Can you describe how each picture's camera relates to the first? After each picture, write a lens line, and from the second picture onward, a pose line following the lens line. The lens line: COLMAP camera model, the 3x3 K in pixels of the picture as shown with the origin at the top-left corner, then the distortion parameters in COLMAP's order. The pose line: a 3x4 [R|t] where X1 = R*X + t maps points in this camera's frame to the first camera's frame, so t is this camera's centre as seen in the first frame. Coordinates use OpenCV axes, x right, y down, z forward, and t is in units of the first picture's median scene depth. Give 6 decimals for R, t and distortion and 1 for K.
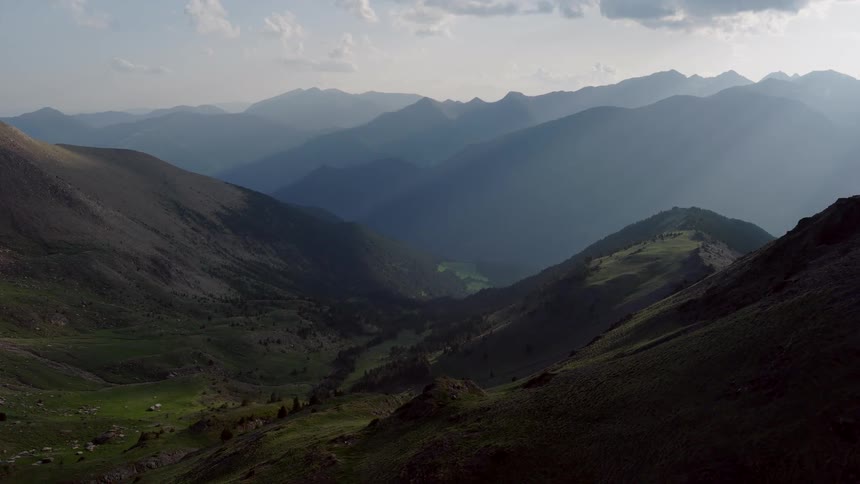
lens RADIAL K [[739.6, 0, 430.0], [0, 739.6, 242.0], [0, 0, 1]] dist [-0.001796, 0.008635]
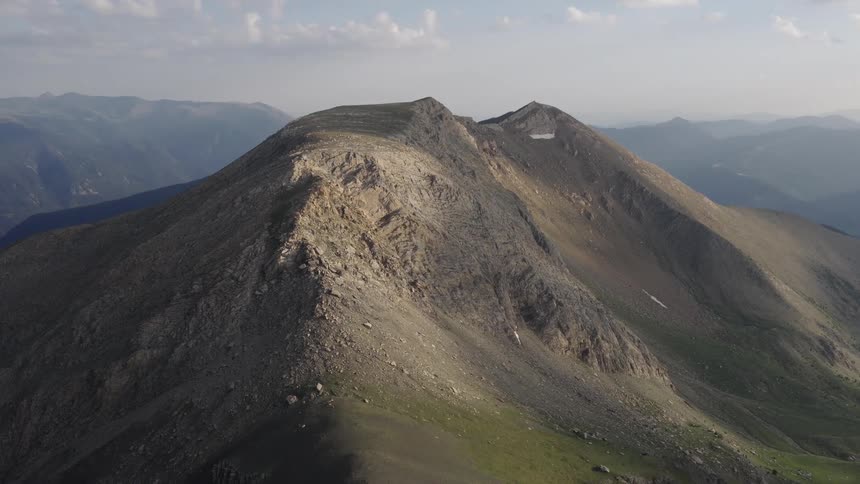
lens RADIAL K [[739.6, 0, 430.0], [0, 739.6, 242.0], [0, 0, 1]] dist [-0.001796, 0.008635]
pose [[0.714048, 0.140799, -0.685793, -0.018399], [-0.138562, 0.988613, 0.058700, -0.123134], [0.686248, 0.053110, 0.725426, -0.357289]]
